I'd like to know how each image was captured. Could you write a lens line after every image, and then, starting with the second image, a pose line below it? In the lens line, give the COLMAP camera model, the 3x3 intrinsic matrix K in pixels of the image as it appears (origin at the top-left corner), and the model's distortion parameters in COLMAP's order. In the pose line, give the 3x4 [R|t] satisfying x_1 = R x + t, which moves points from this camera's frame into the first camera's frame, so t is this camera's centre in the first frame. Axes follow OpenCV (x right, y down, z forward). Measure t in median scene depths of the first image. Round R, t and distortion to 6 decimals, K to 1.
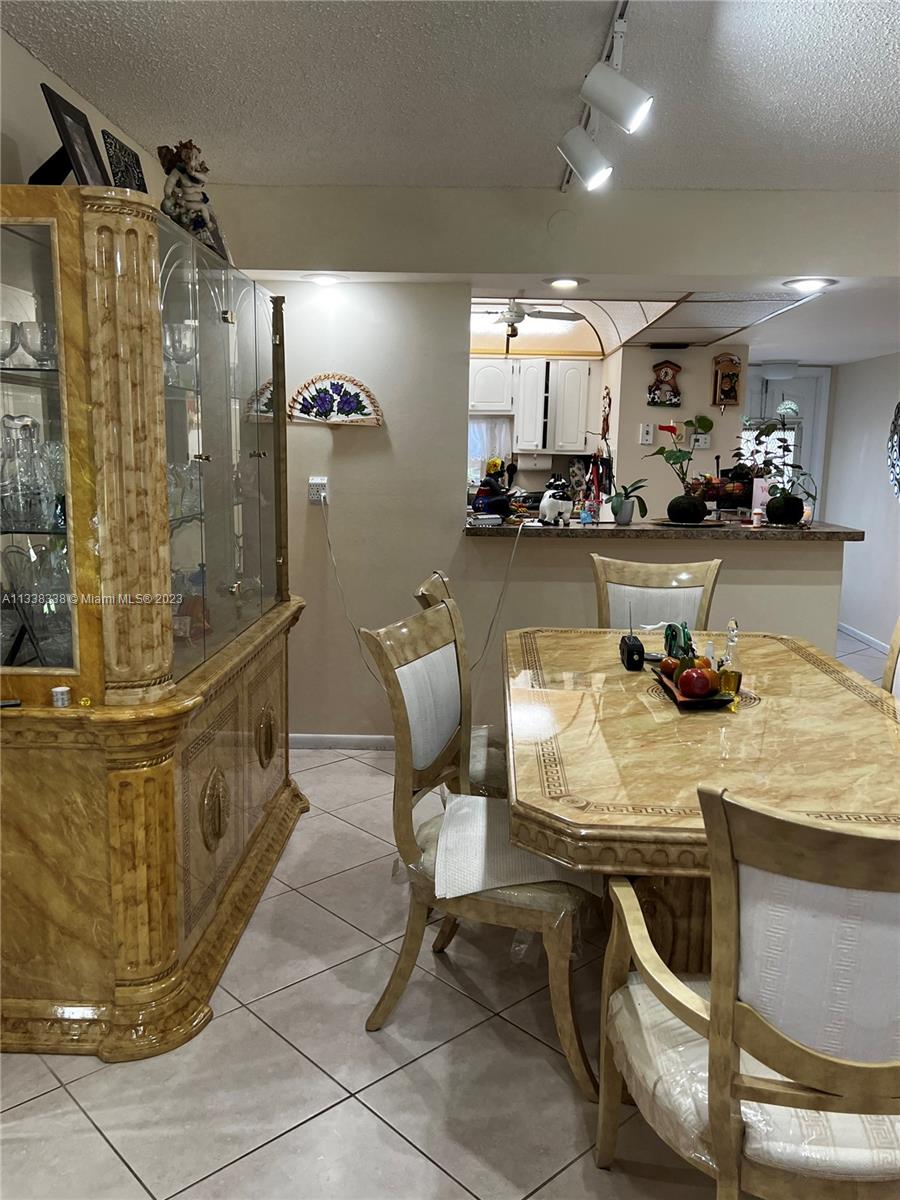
lens RADIAL K [[964.7, 0, 450.0], [0, 964.7, 600.0], [0, 0, 1]] dist [0.090905, -0.145974]
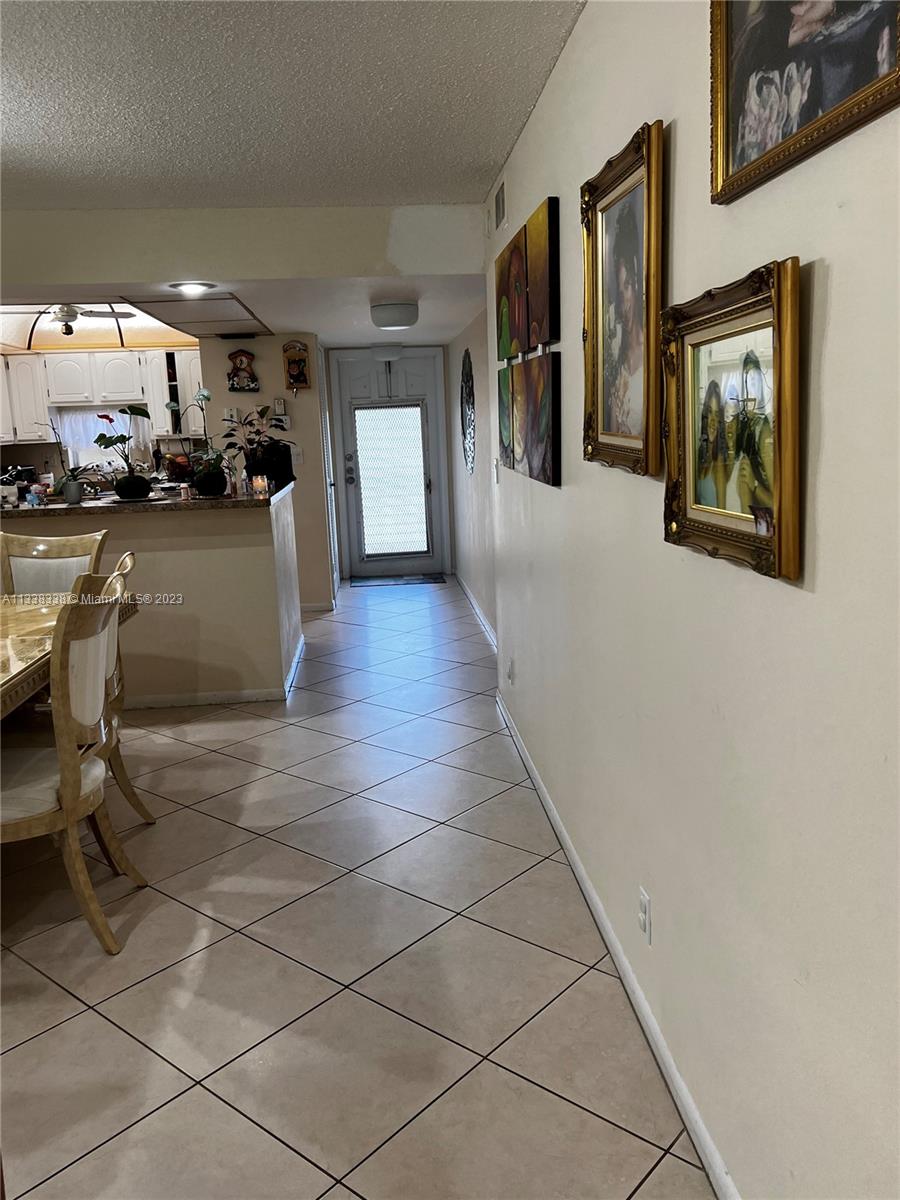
lens RADIAL K [[964.7, 0, 450.0], [0, 964.7, 600.0], [0, 0, 1]] dist [0.090905, -0.145974]
pose [[0.992619, -0.074745, 0.095504, 0.505953], [0.072681, 0.997044, 0.024916, 0.038210], [-0.097084, -0.017790, 0.995117, -0.181246]]
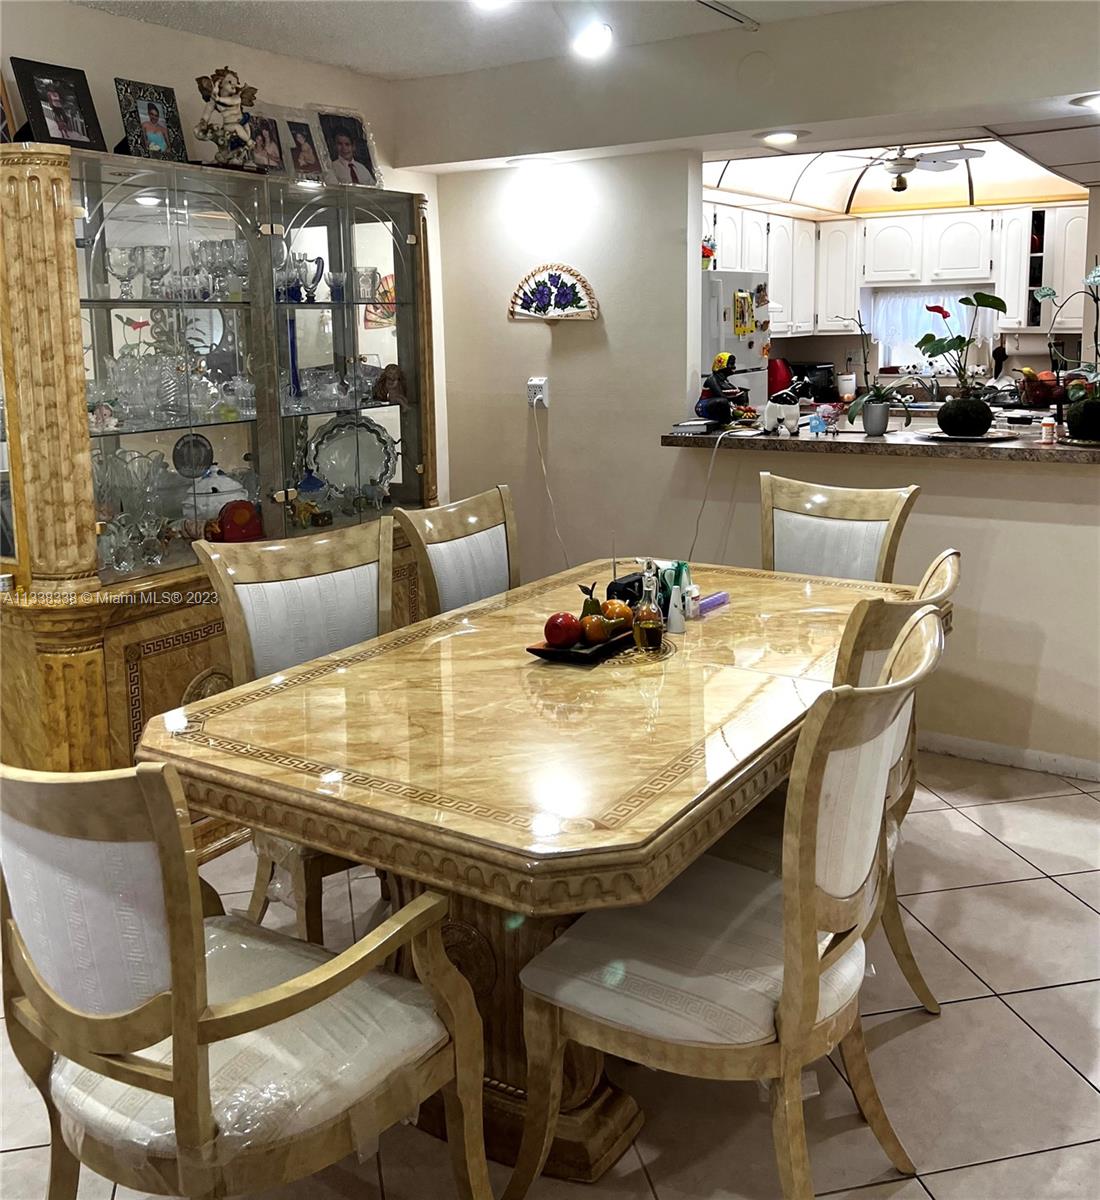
lens RADIAL K [[1166.3, 0, 547.5], [0, 1166.3, 475.5], [0, 0, 1]] dist [0.133700, -0.307050]
pose [[0.858970, 0.035274, -0.510809, 0.442079], [-0.049799, 0.998650, -0.014778, -0.019577], [0.509598, 0.038132, 0.859567, 0.064612]]
